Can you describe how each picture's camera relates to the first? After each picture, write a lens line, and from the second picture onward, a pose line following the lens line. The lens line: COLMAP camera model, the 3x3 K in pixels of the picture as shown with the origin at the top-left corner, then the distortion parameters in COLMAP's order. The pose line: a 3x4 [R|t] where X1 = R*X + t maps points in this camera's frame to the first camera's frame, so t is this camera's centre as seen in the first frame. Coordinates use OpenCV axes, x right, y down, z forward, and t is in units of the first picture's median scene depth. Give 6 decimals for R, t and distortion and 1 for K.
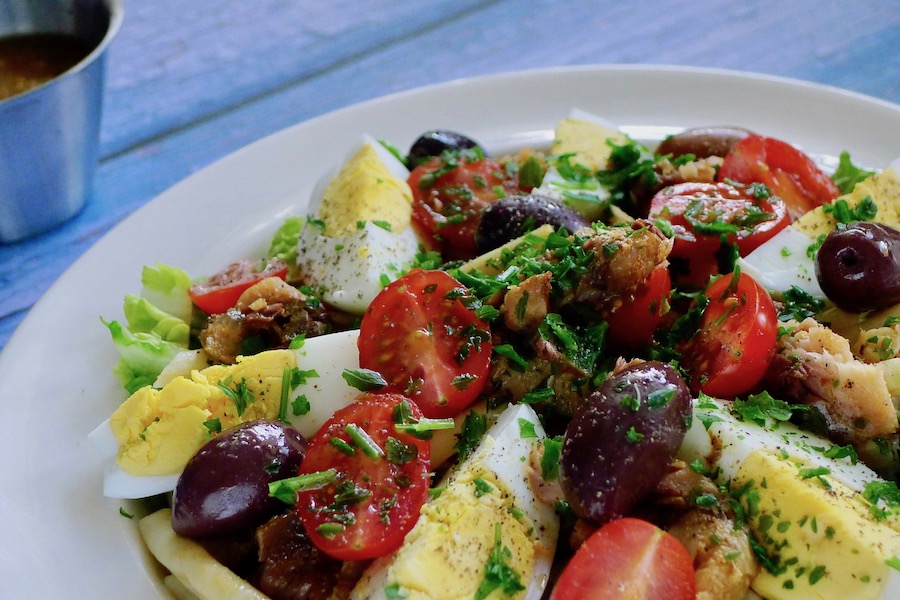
lens RADIAL K [[1679.3, 0, 455.3], [0, 1679.3, 299.1], [0, 0, 1]] dist [-0.119453, 0.000000]
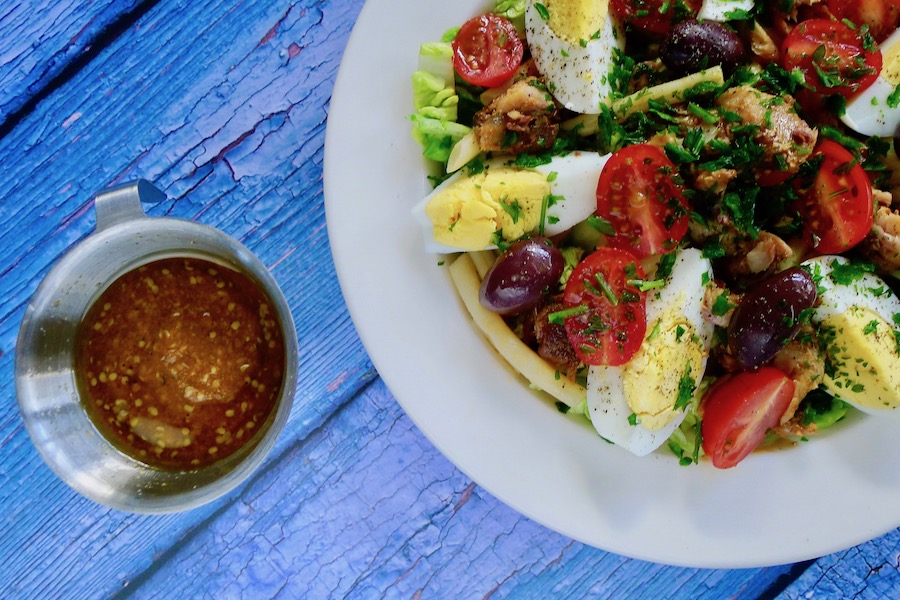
lens RADIAL K [[756.2, 0, 497.2], [0, 756.2, 241.2], [0, 0, 1]] dist [-0.045558, -0.006302]
pose [[0.996967, -0.013241, 0.076686, -0.207038], [-0.048939, 0.659502, 0.750108, -0.469279], [-0.060507, -0.751586, 0.656854, 0.542577]]
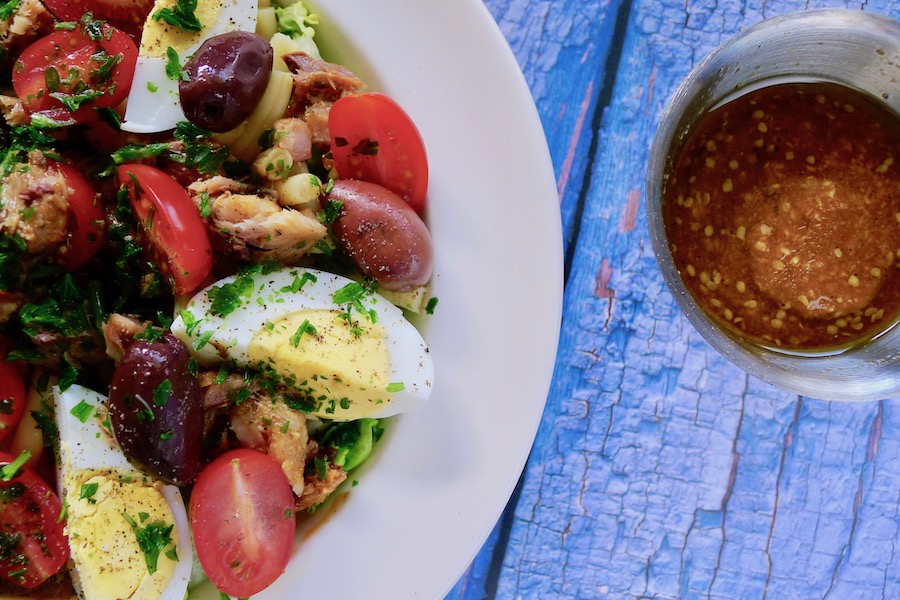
lens RADIAL K [[619.2, 0, 446.4], [0, 619.2, 295.9], [0, 0, 1]] dist [-0.043977, 0.009871]
pose [[0.794348, -0.594993, 0.122452, 0.244225], [0.309086, 0.569413, 0.761731, -0.223798], [-0.522951, -0.567231, 0.636216, 0.602253]]
